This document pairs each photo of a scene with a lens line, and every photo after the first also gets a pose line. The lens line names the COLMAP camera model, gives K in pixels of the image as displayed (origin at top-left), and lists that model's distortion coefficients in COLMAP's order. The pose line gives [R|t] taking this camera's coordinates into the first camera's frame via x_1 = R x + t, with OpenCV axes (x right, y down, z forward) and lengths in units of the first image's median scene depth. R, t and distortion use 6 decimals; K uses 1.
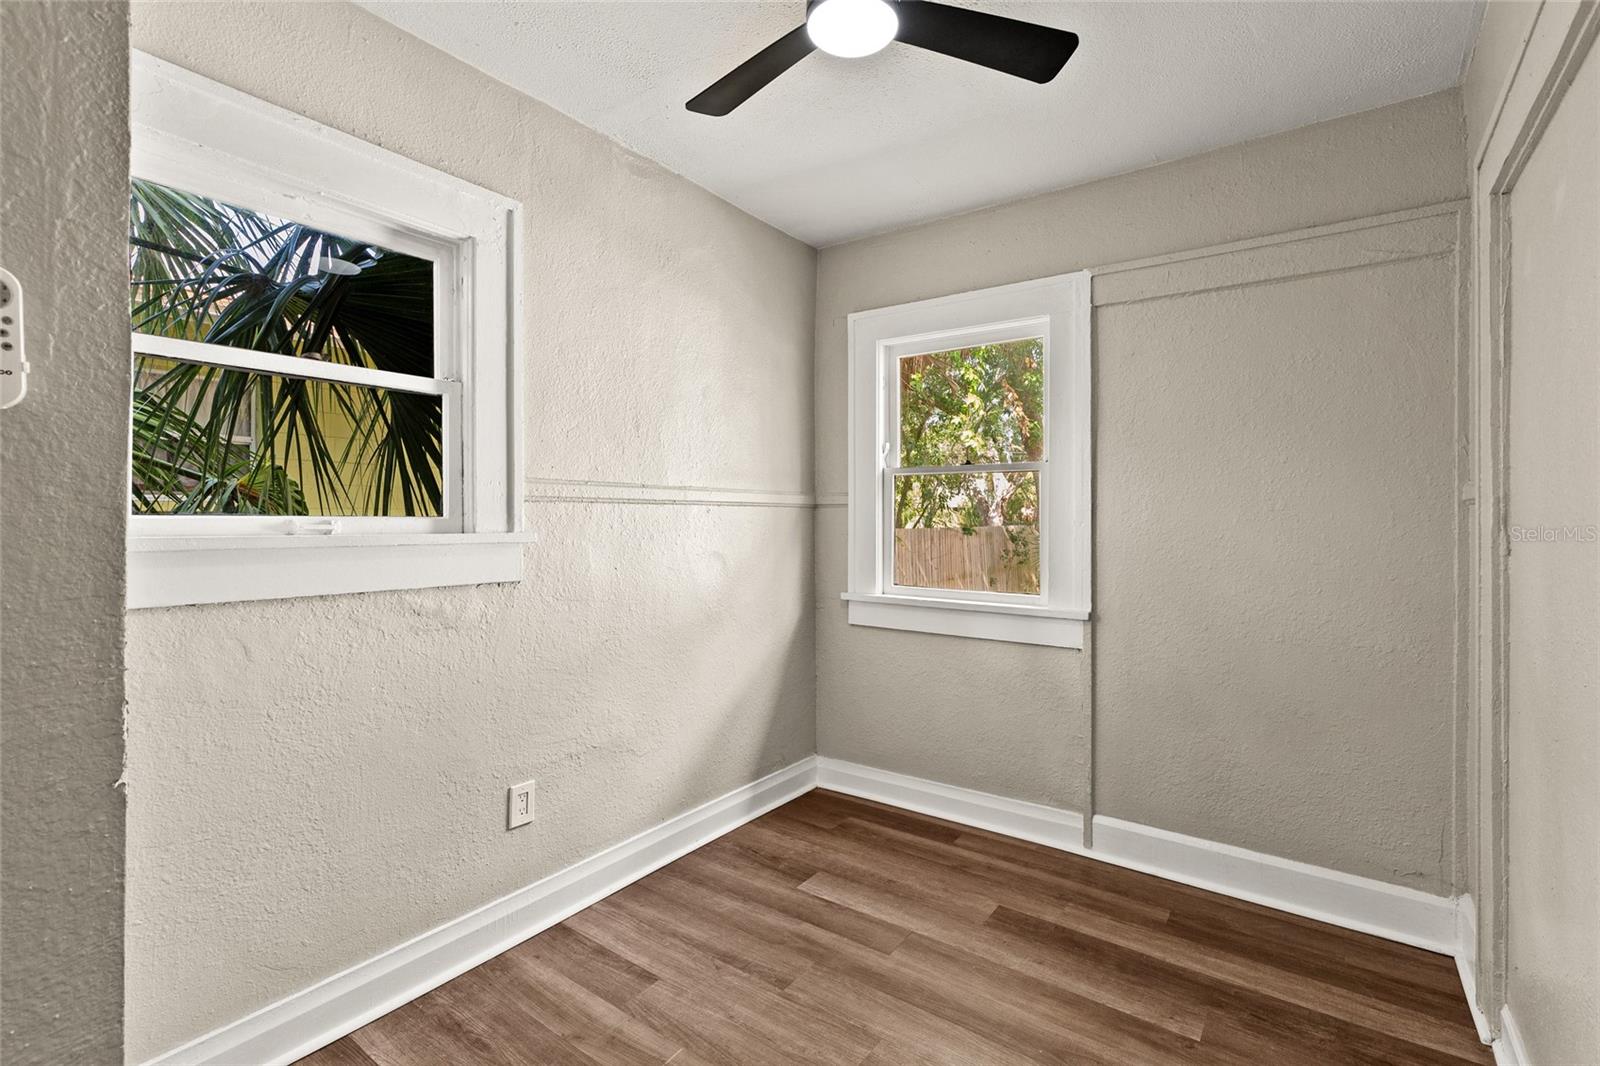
lens RADIAL K [[717.3, 0, 812.7], [0, 717.3, 525.3], [0, 0, 1]] dist [0.004978, -0.001249]
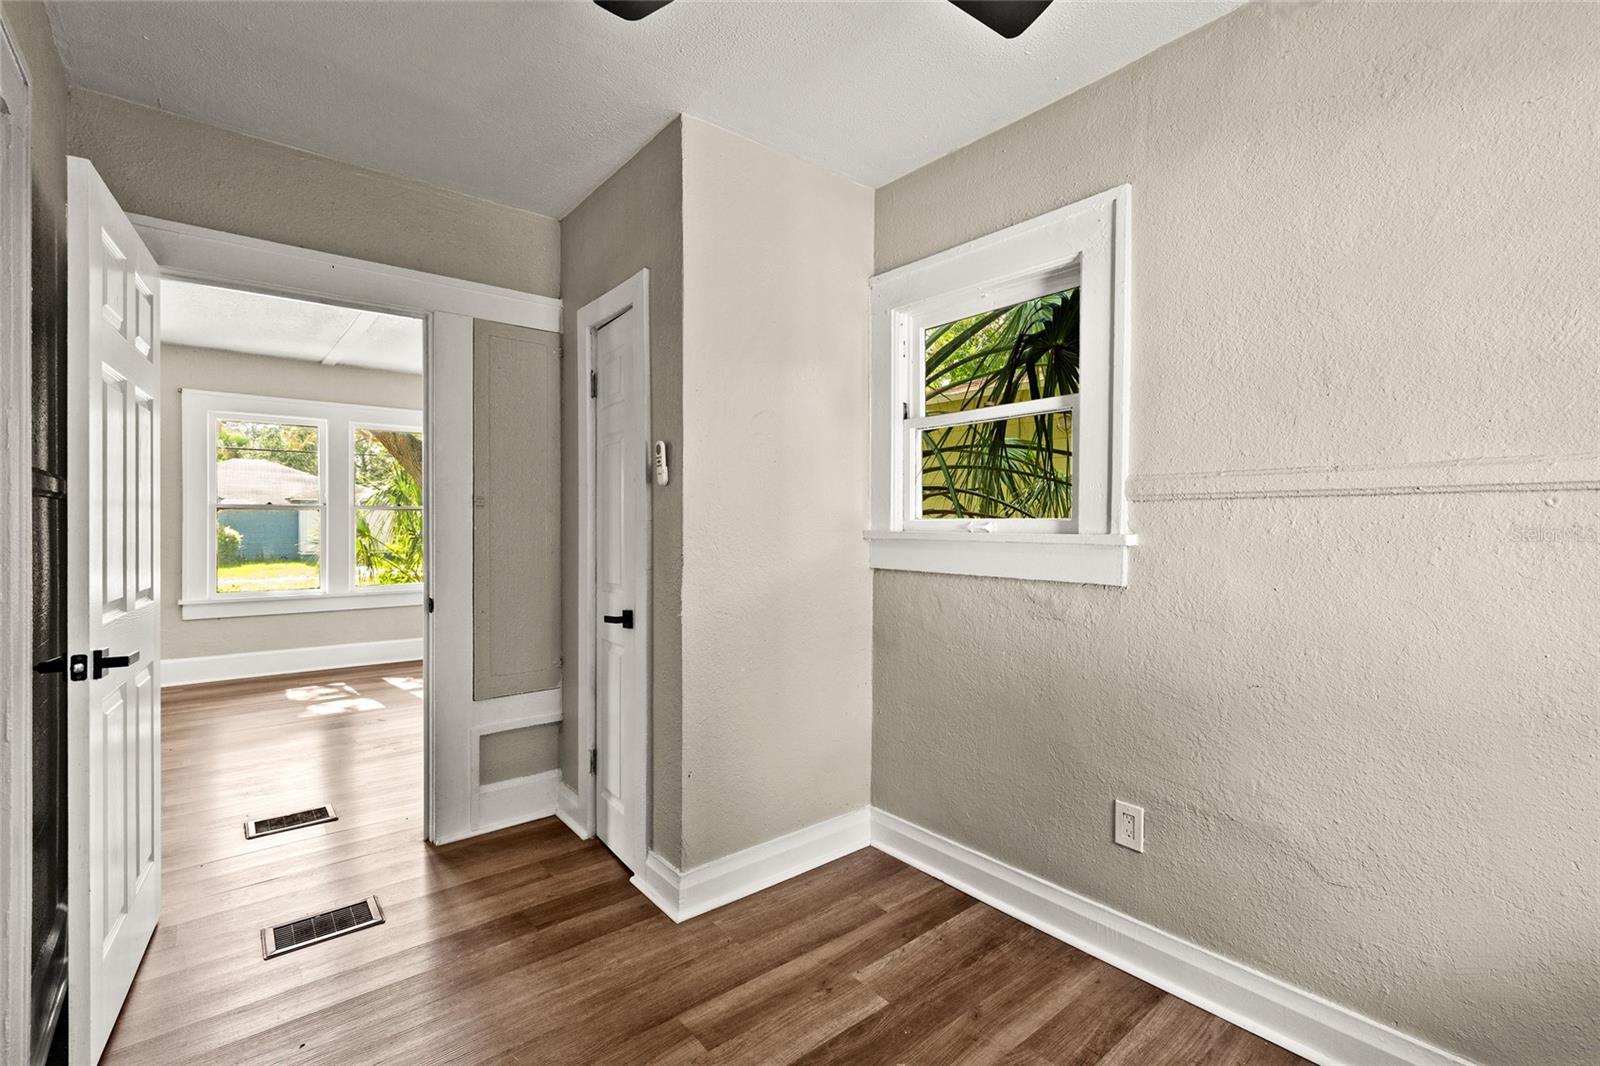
lens RADIAL K [[717.3, 0, 801.8], [0, 717.3, 527.5], [0, 0, 1]] dist [0.004978, -0.001249]
pose [[-0.254645, 0.005158, -0.967021, 0.644179], [-0.010572, 0.999911, 0.008117, -0.003036], [0.966977, 0.012290, -0.254568, 0.874706]]
